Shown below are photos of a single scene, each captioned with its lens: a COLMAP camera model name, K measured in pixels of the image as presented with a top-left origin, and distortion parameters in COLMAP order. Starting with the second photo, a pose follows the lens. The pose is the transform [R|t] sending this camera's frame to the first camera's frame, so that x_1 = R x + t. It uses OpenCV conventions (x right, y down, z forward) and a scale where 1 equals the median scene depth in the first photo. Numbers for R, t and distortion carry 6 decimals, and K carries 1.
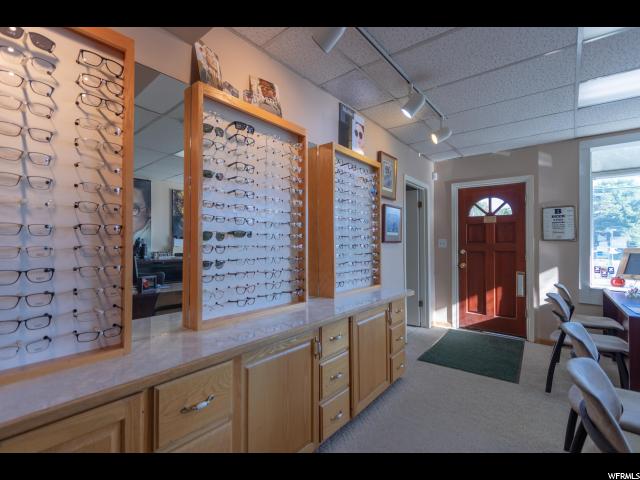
lens RADIAL K [[313.1, 0, 303.7], [0, 313.1, 240.9], [0, 0, 1]] dist [-0.001968, -0.000846]
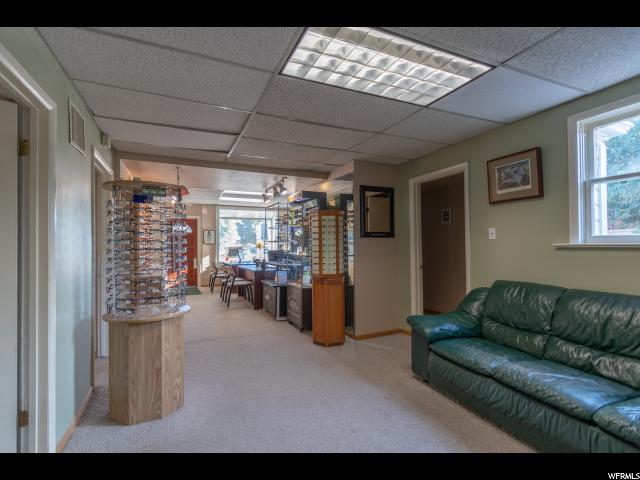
lens RADIAL K [[304.7, 0, 326.8], [0, 304.7, 240.7], [0, 0, 1]] dist [-0.002879, -0.000885]
pose [[0.419245, 0.010226, 0.907815, -1.070321], [-0.001209, 0.999942, -0.010705, -0.002809], [-0.907872, 0.003391, 0.419233, -0.932580]]
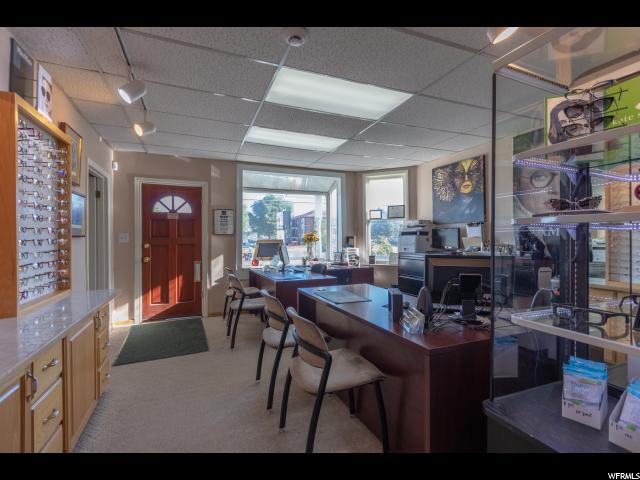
lens RADIAL K [[298.5, 0, 334.0], [0, 298.5, 234.7], [0, 0, 1]] dist [-0.003689, -0.000572]
pose [[0.419434, 0.003161, 0.907781, -0.146507], [0.000051, 0.999994, -0.003505, 0.002080], [-0.907786, 0.001516, 0.419431, 0.052641]]
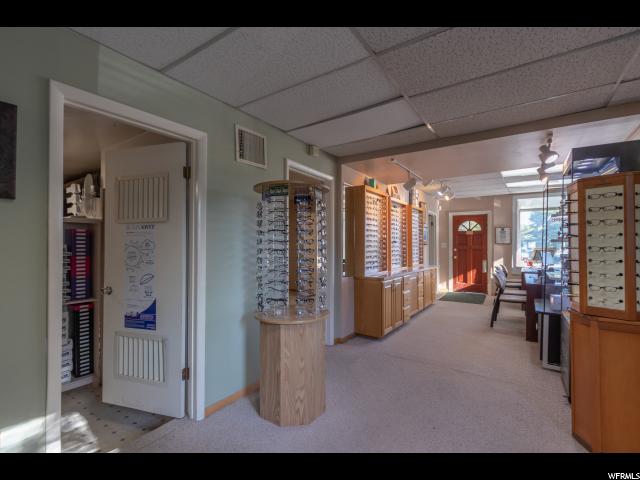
lens RADIAL K [[313.1, 0, 303.7], [0, 313.1, 240.9], [0, 0, 1]] dist [-0.001968, -0.000846]
pose [[0.997296, 0.004001, 0.073375, -0.655852], [-0.003630, 0.999980, -0.005190, -0.006659], [-0.073395, 0.004909, 0.997291, -0.980453]]
